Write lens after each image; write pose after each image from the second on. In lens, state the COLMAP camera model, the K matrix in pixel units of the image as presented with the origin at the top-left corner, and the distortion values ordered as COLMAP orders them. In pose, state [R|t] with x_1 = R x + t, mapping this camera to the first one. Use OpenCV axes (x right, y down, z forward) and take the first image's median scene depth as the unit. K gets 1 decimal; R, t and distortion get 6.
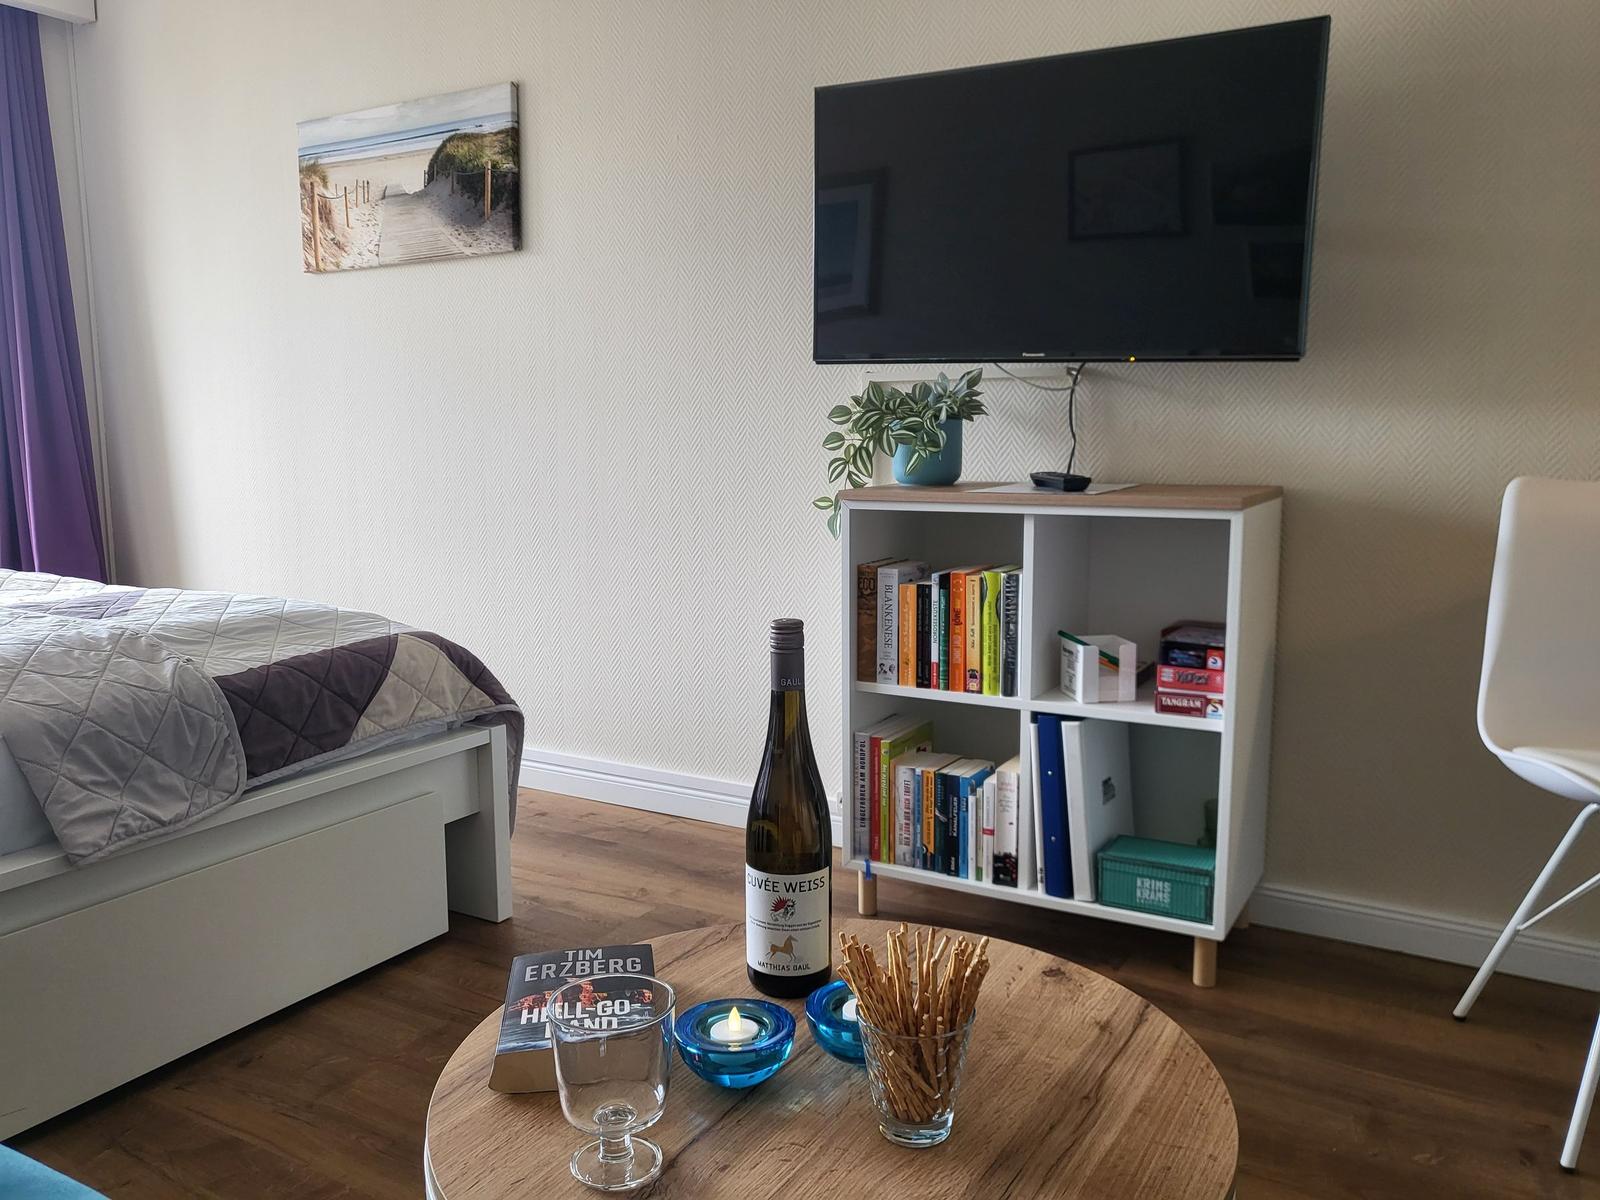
lens RADIAL K [[1250.9, 0, 774.9], [0, 1250.9, 572.3], [0, 0, 1]] dist [0.009613, 0.005799]
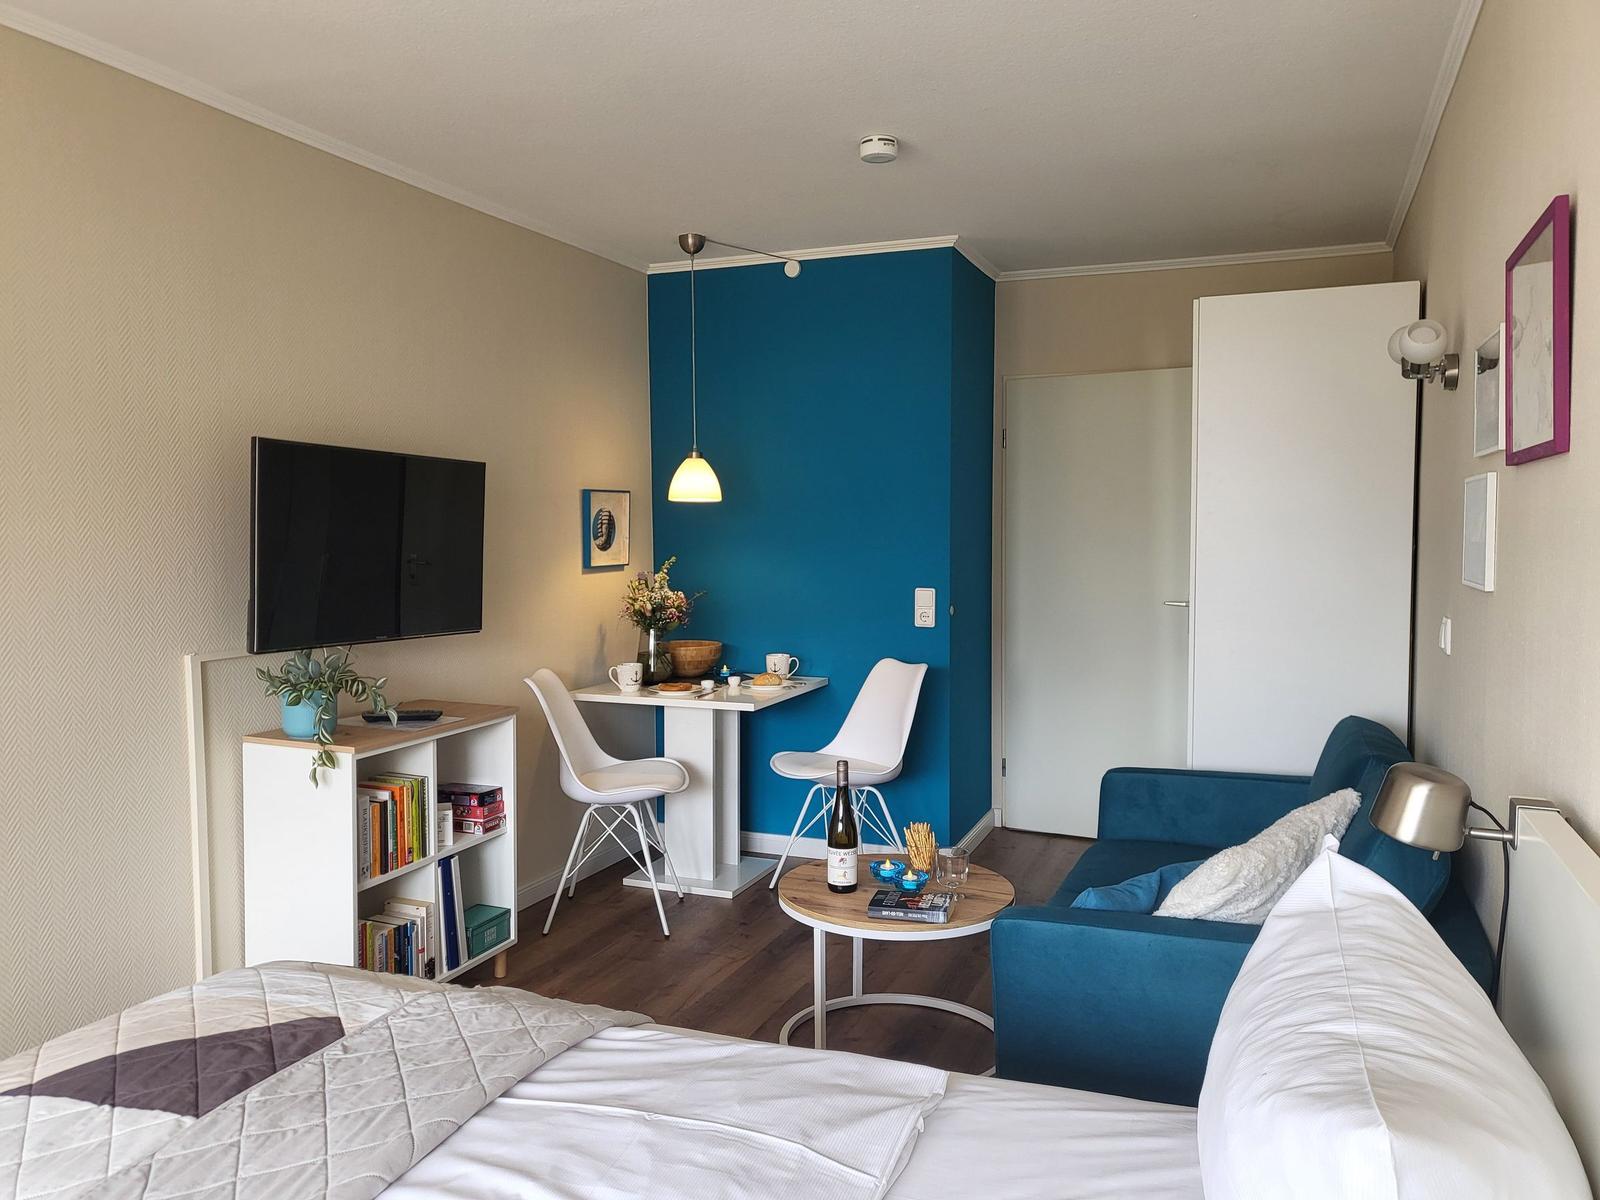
lens RADIAL K [[1230.9, 0, 794.0], [0, 1230.9, 595.4], [0, 0, 1]] dist [0.012063, 0.007429]
pose [[-0.158078, -0.054947, 0.985897, -1.331812], [0.115132, 0.990615, 0.073670, -0.273039], [-0.980692, 0.125154, -0.150269, 0.723233]]
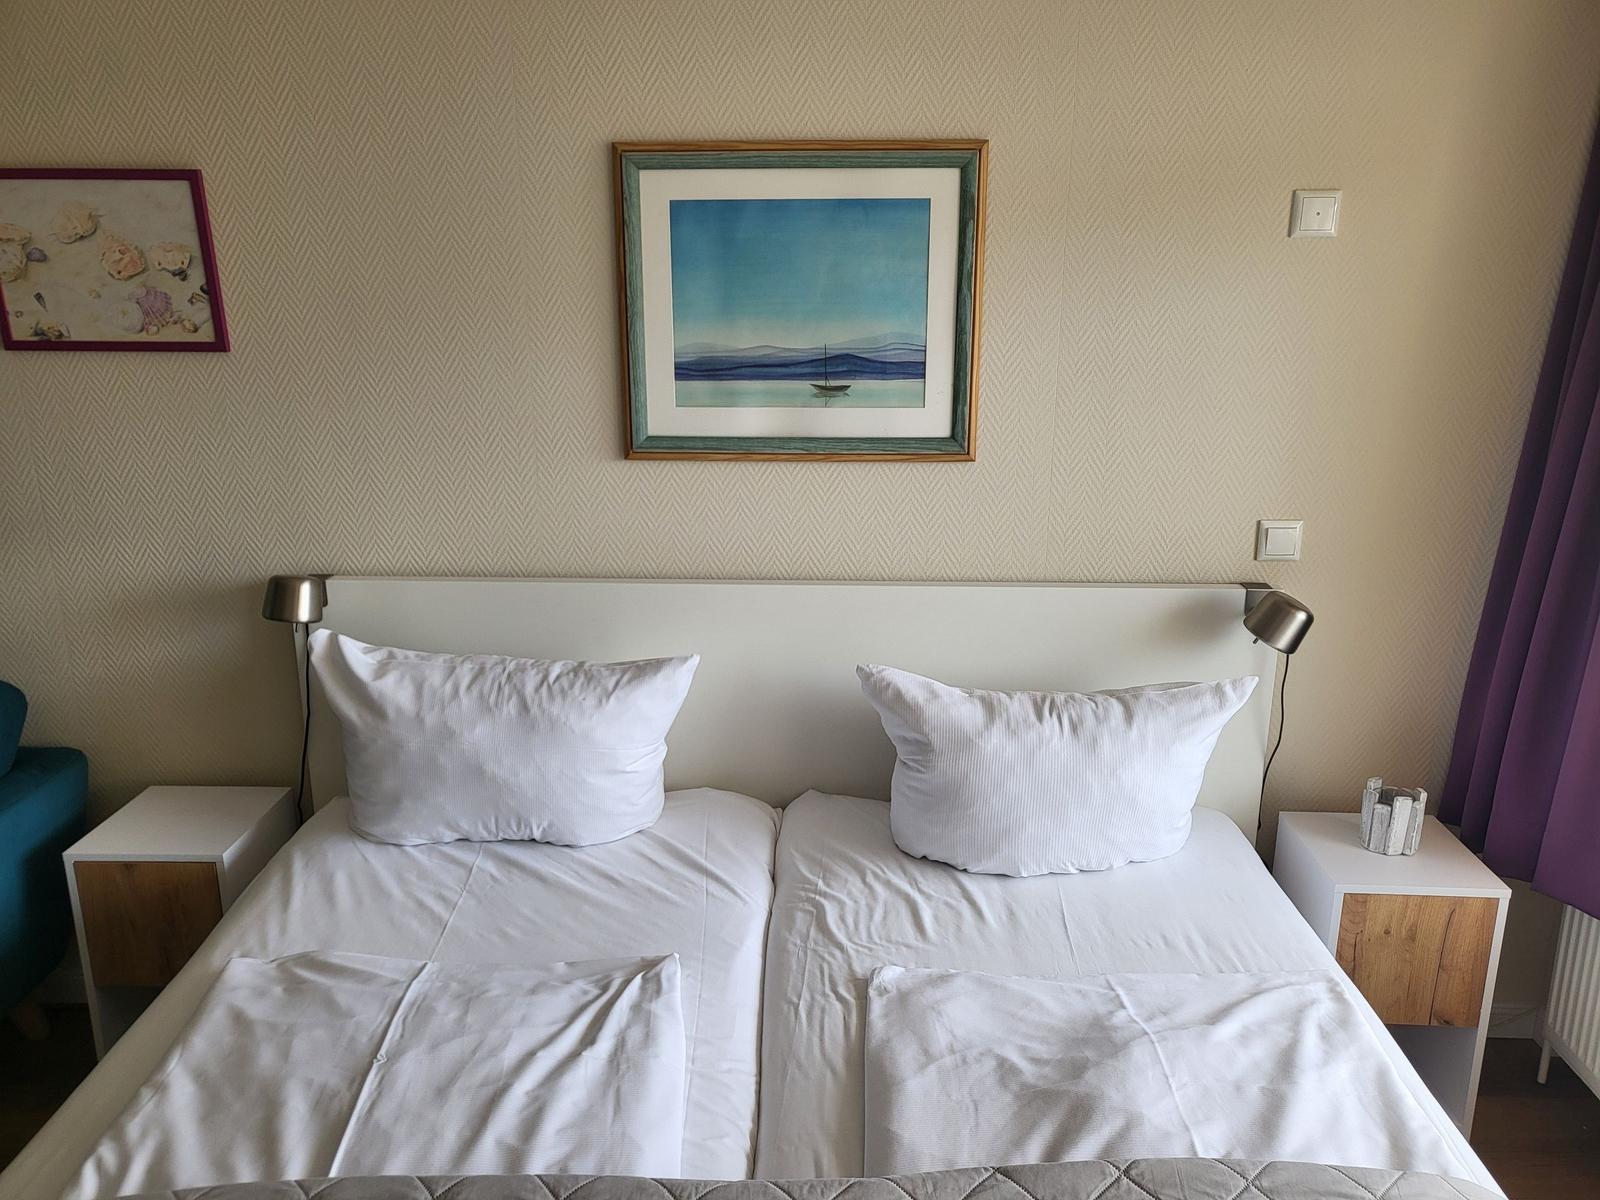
lens RADIAL K [[1230.9, 0, 794.0], [0, 1230.9, 595.4], [0, 0, 1]] dist [0.012063, 0.007429]
pose [[-0.877892, 0.131570, -0.460429, -0.584158], [-0.046616, 0.933466, 0.355624, -0.449671], [0.476585, 0.333663, -0.813349, 1.323987]]
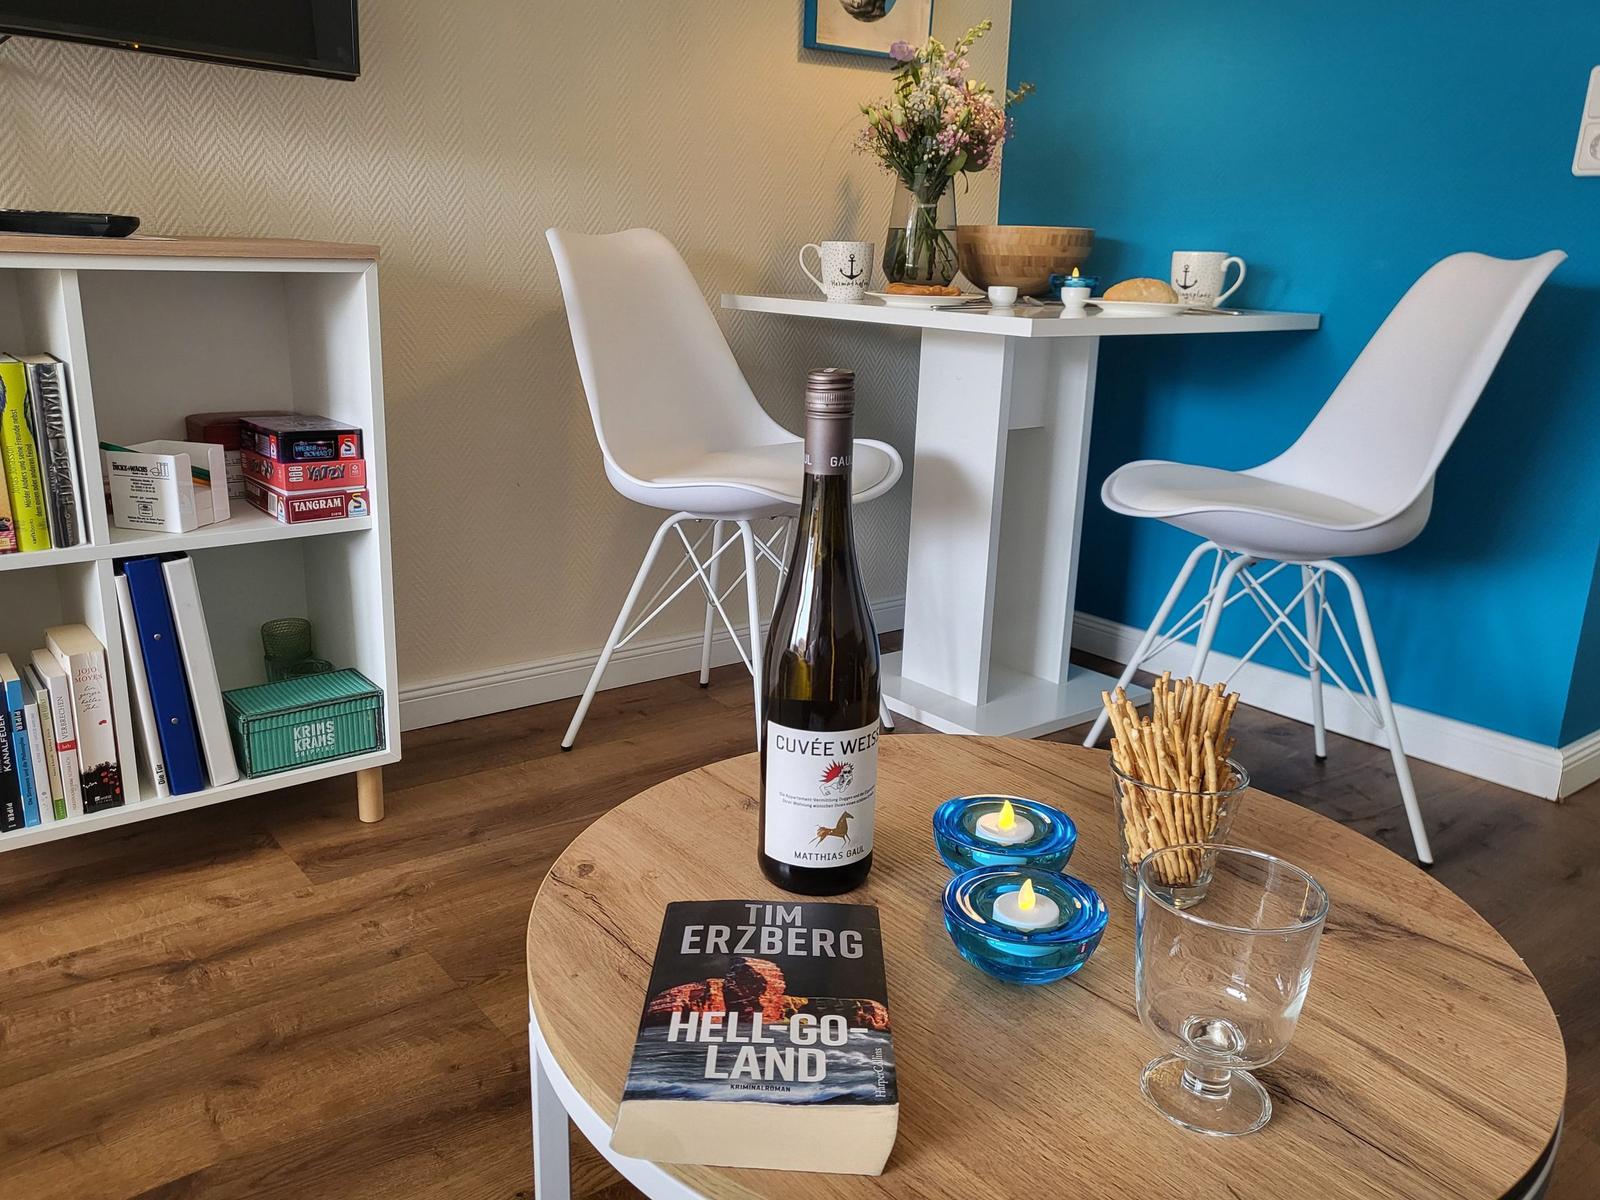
lens RADIAL K [[1282.0, 0, 794.2], [0, 1282.0, 604.5], [0, 0, 1]] dist [-0.013385, 0.055942]
pose [[0.367459, -0.235095, 0.899836, -0.299785], [0.080008, 0.971928, 0.221258, 0.006112], [-0.926592, -0.009309, 0.375953, 0.357361]]
